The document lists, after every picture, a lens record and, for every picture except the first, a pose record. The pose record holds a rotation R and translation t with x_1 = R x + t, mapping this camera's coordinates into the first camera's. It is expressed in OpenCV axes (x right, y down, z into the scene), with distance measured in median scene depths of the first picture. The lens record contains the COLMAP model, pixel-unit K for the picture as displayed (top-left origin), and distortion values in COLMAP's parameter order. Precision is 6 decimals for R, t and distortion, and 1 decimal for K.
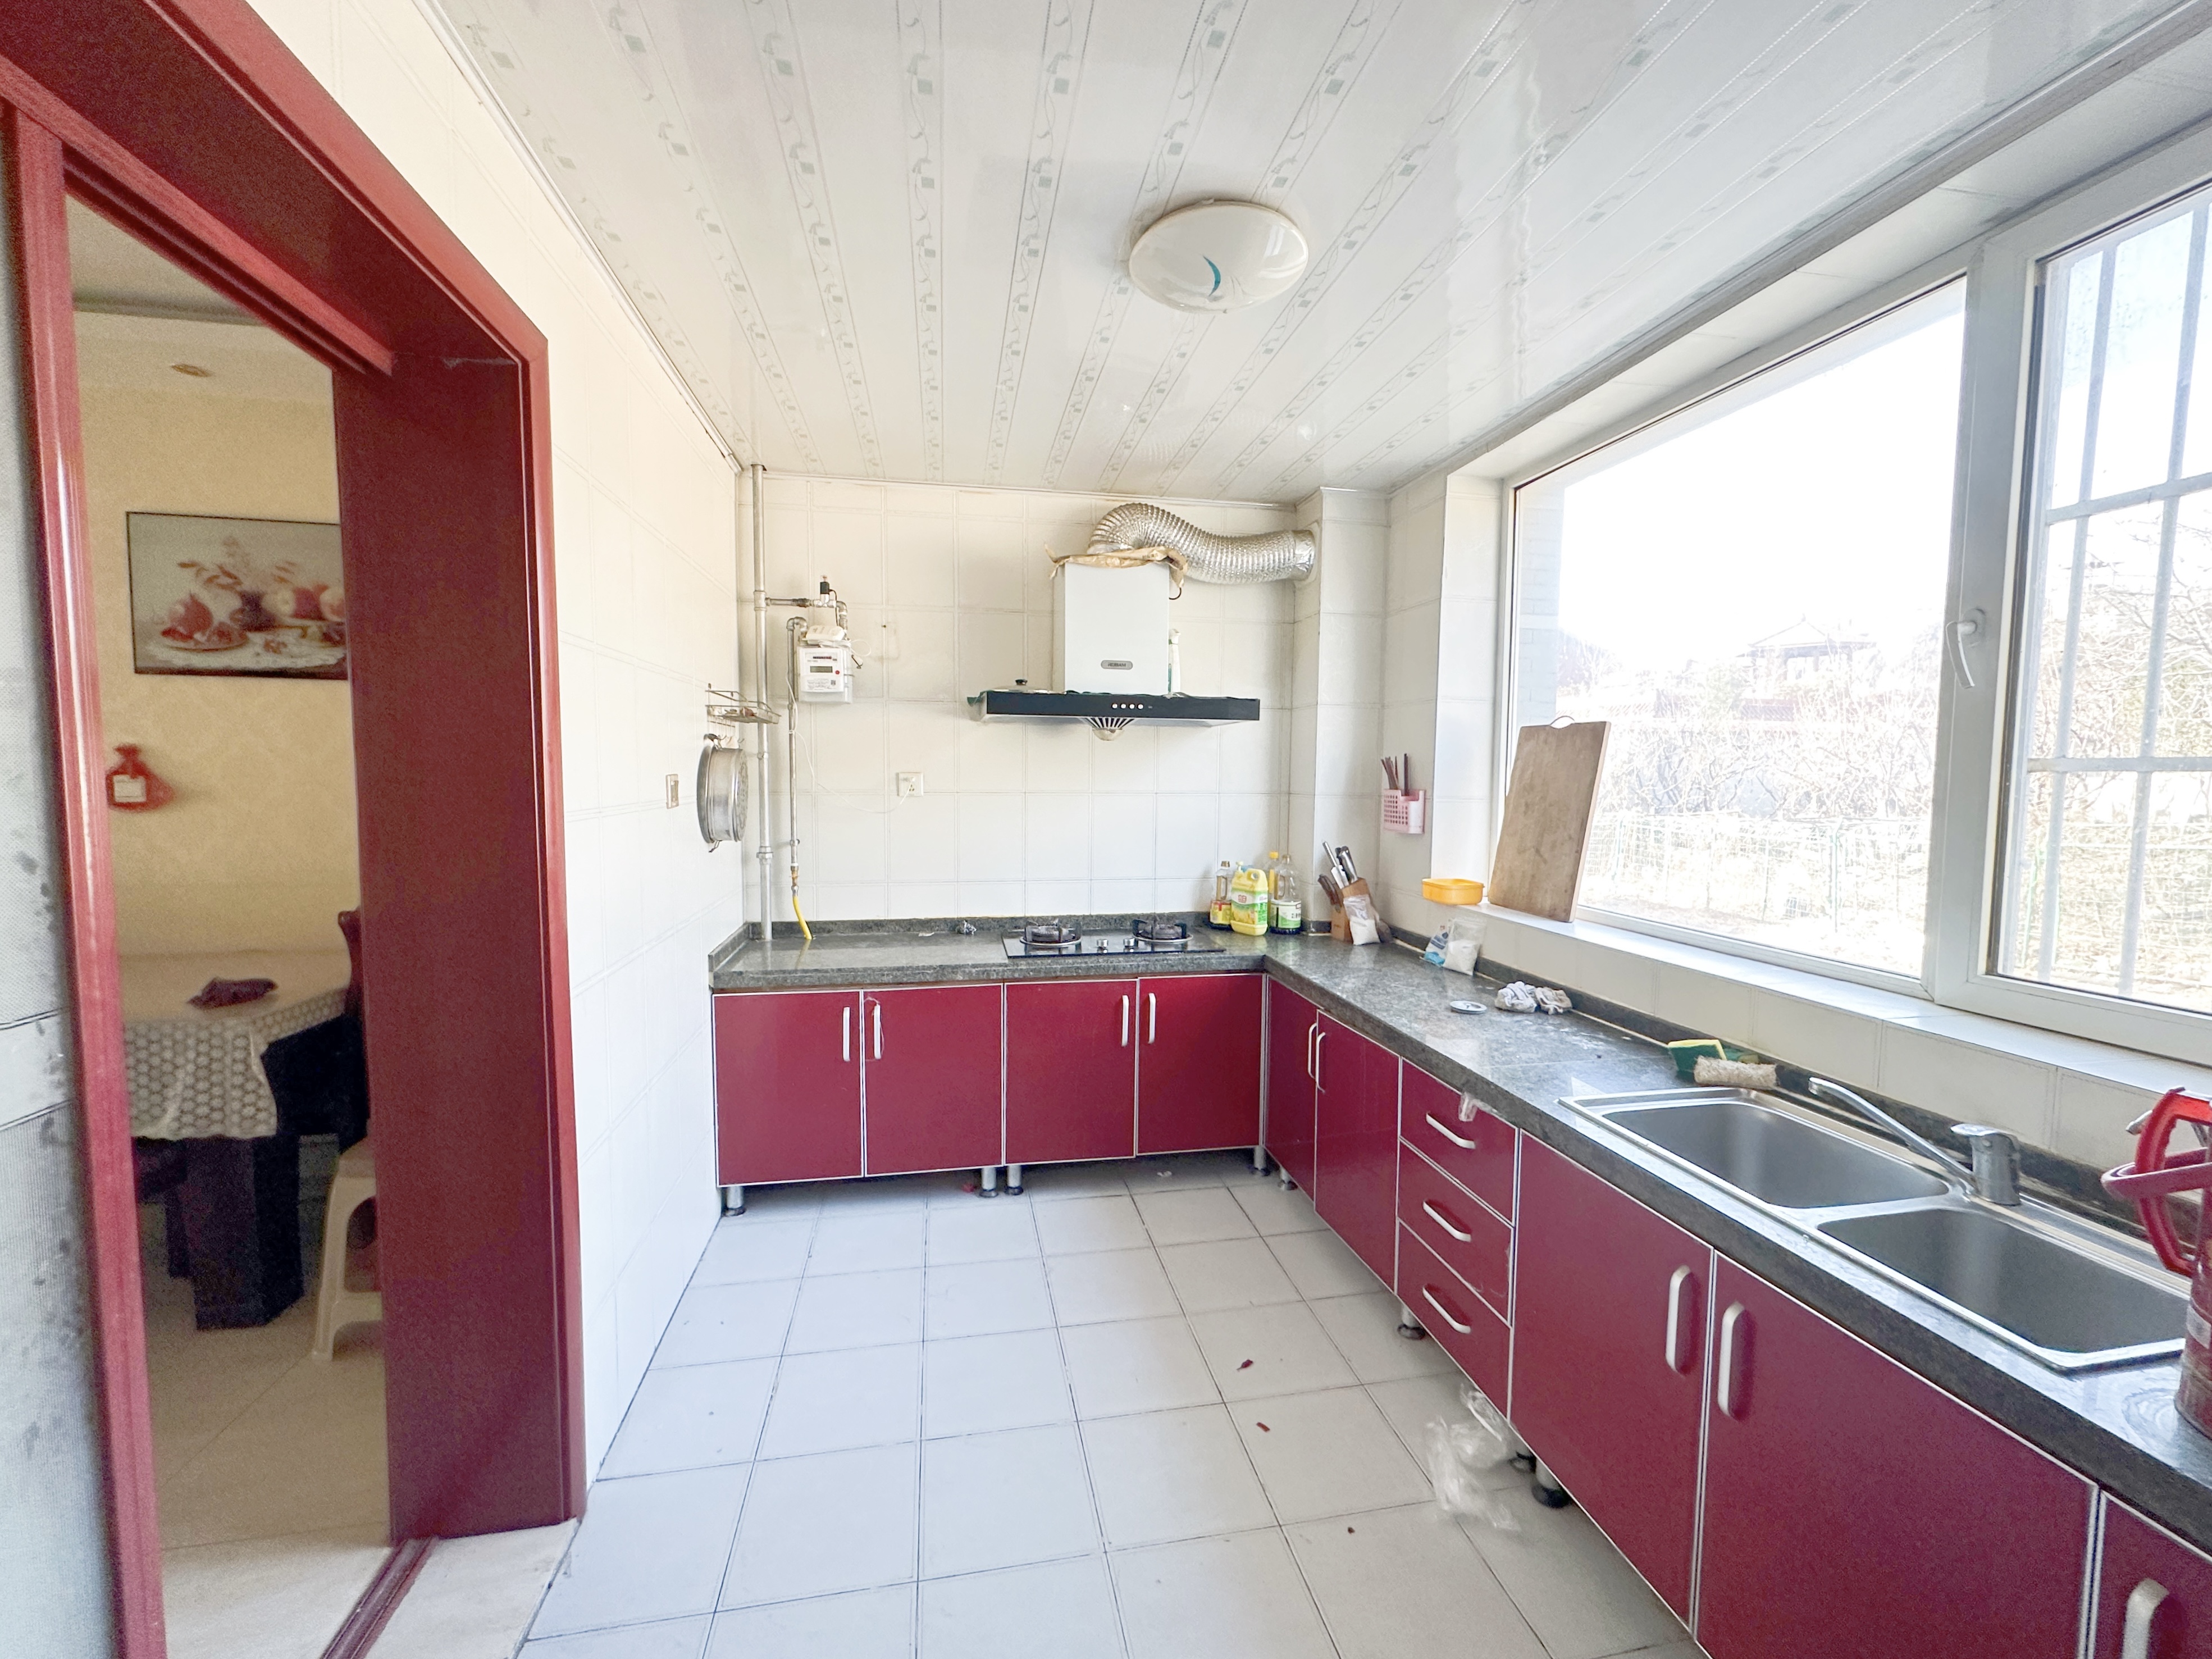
lens RADIAL K [[891.6, 0, 1107.7], [0, 891.6, 819.6], [0, 0, 1]] dist [-0.002972, -0.000247]
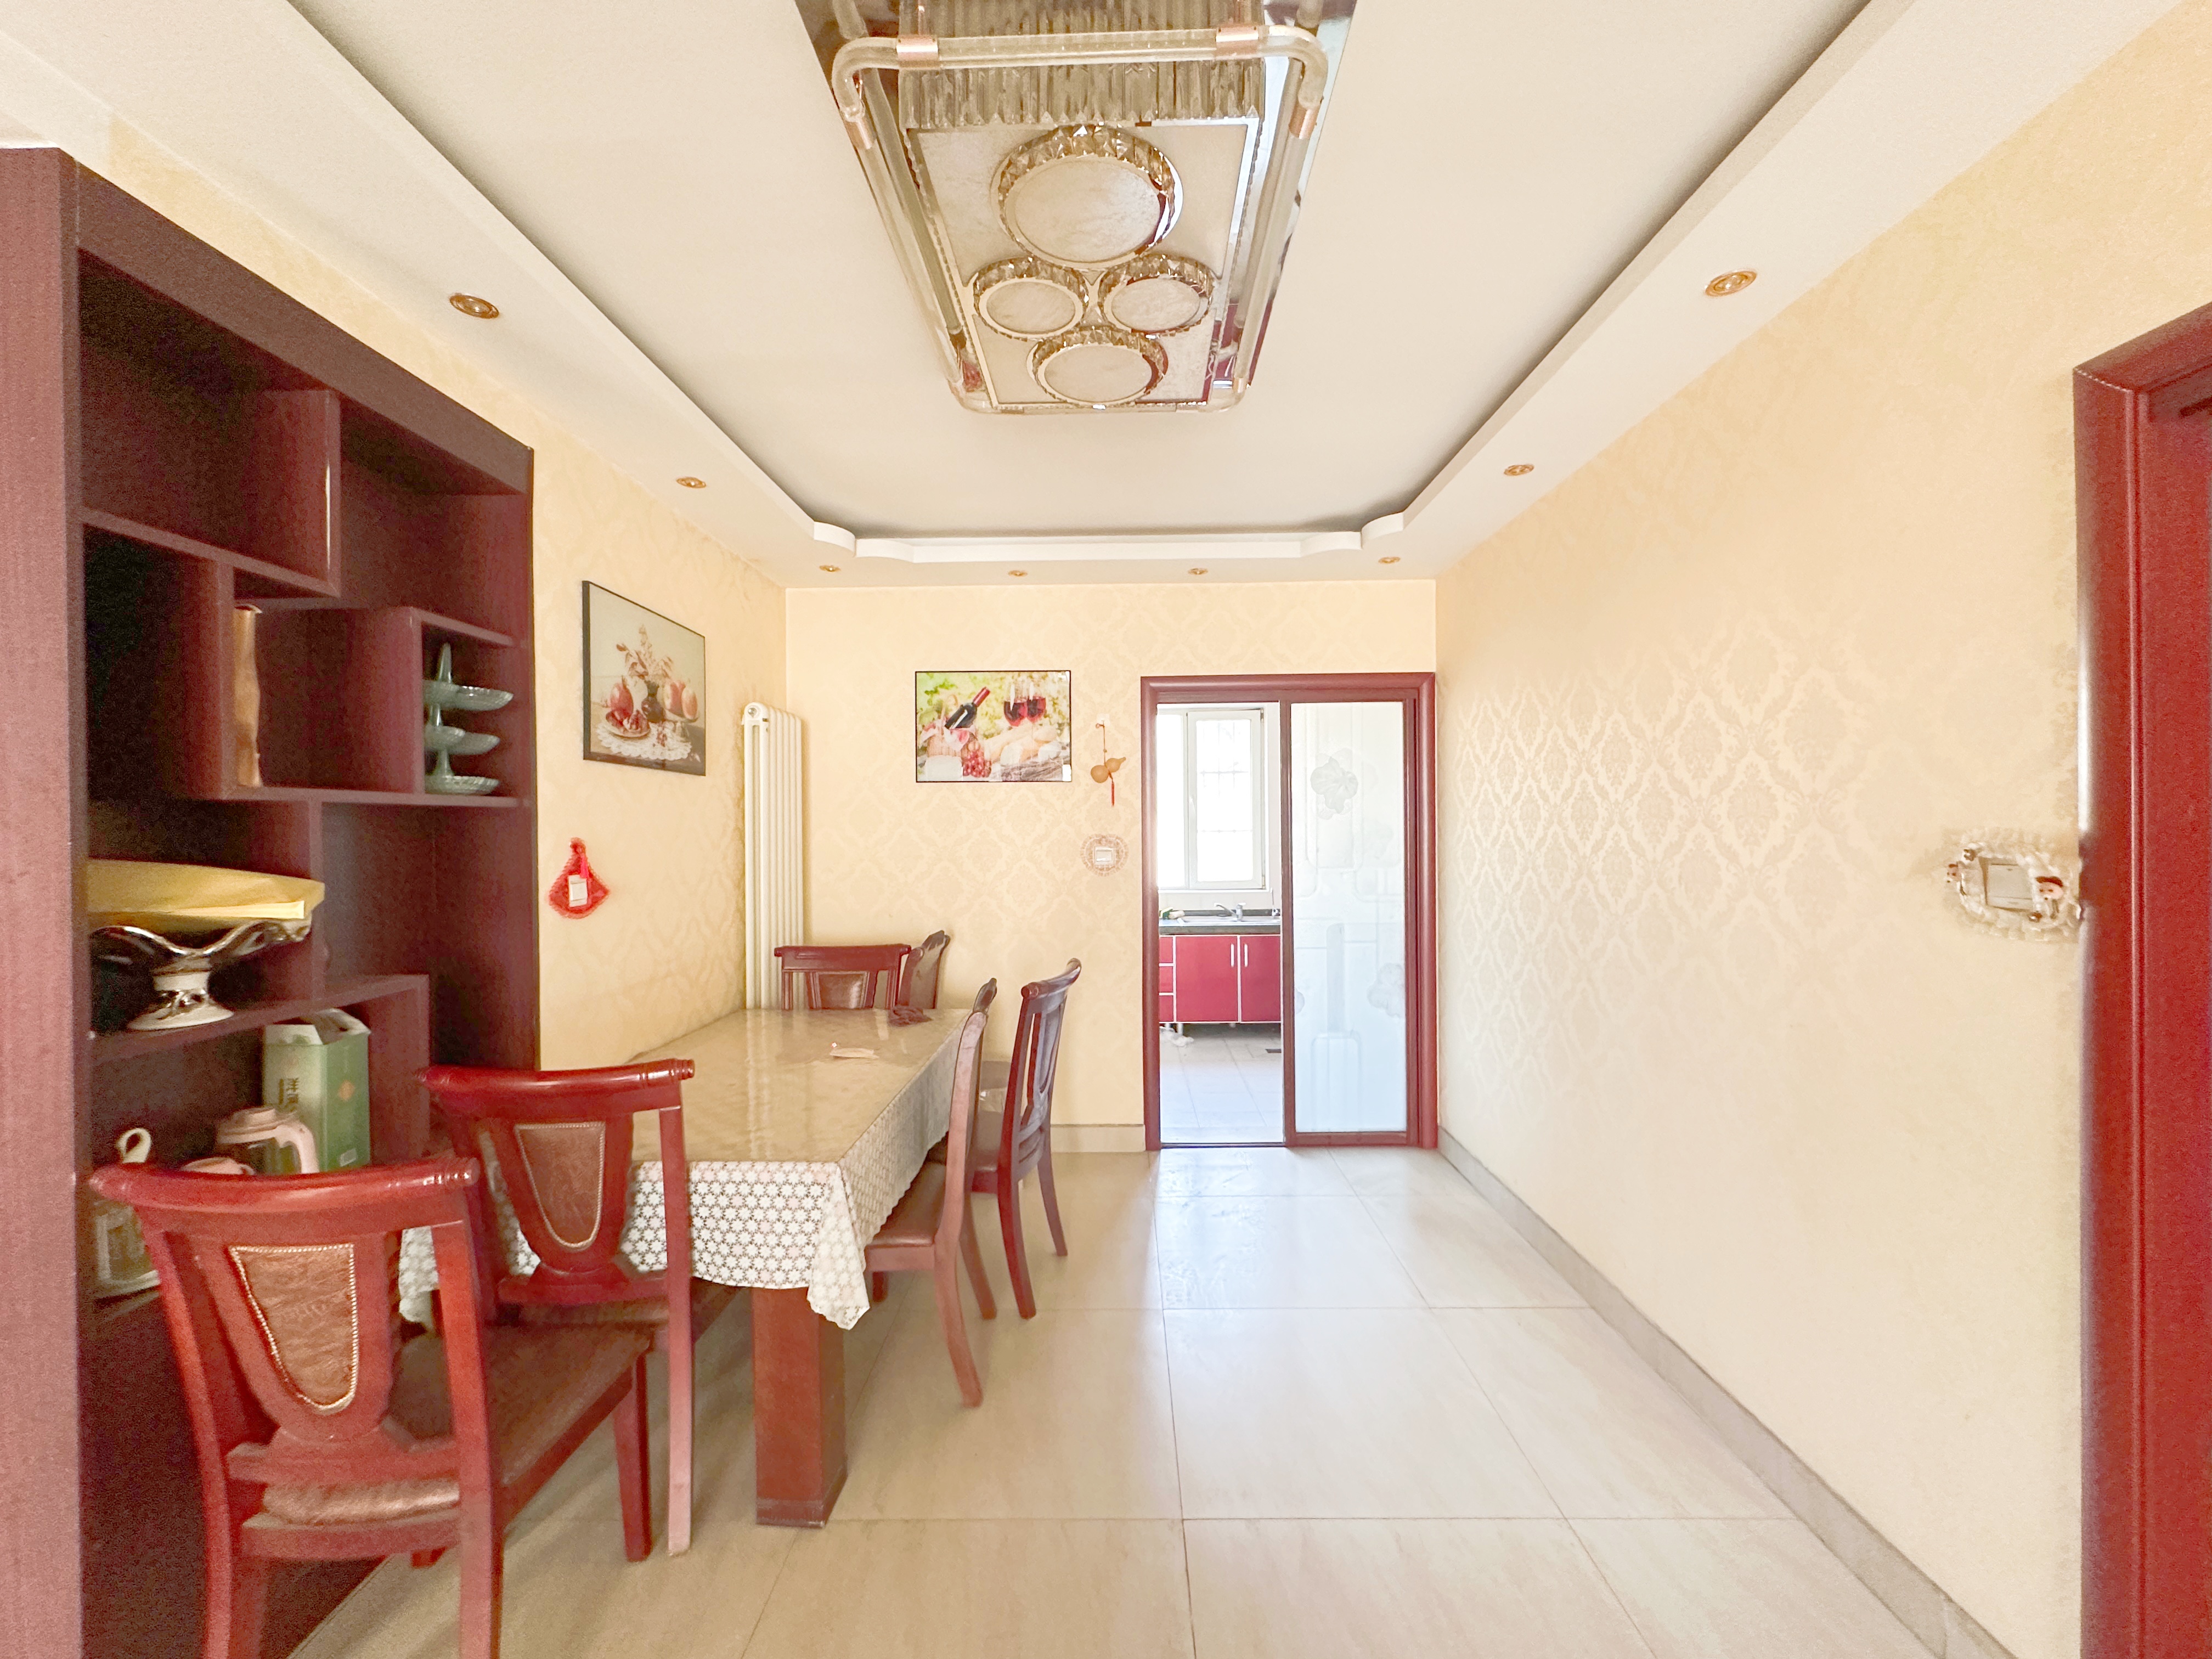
lens RADIAL K [[891.5, 0, 1105.5], [0, 891.5, 830.3], [0, 0, 1]] dist [-0.002972, -0.000247]
pose [[0.210010, -0.015514, 0.977576, -1.840831], [0.083180, 0.996532, -0.002054, -0.048503], [-0.974154, 0.081746, 0.210572, 0.313490]]
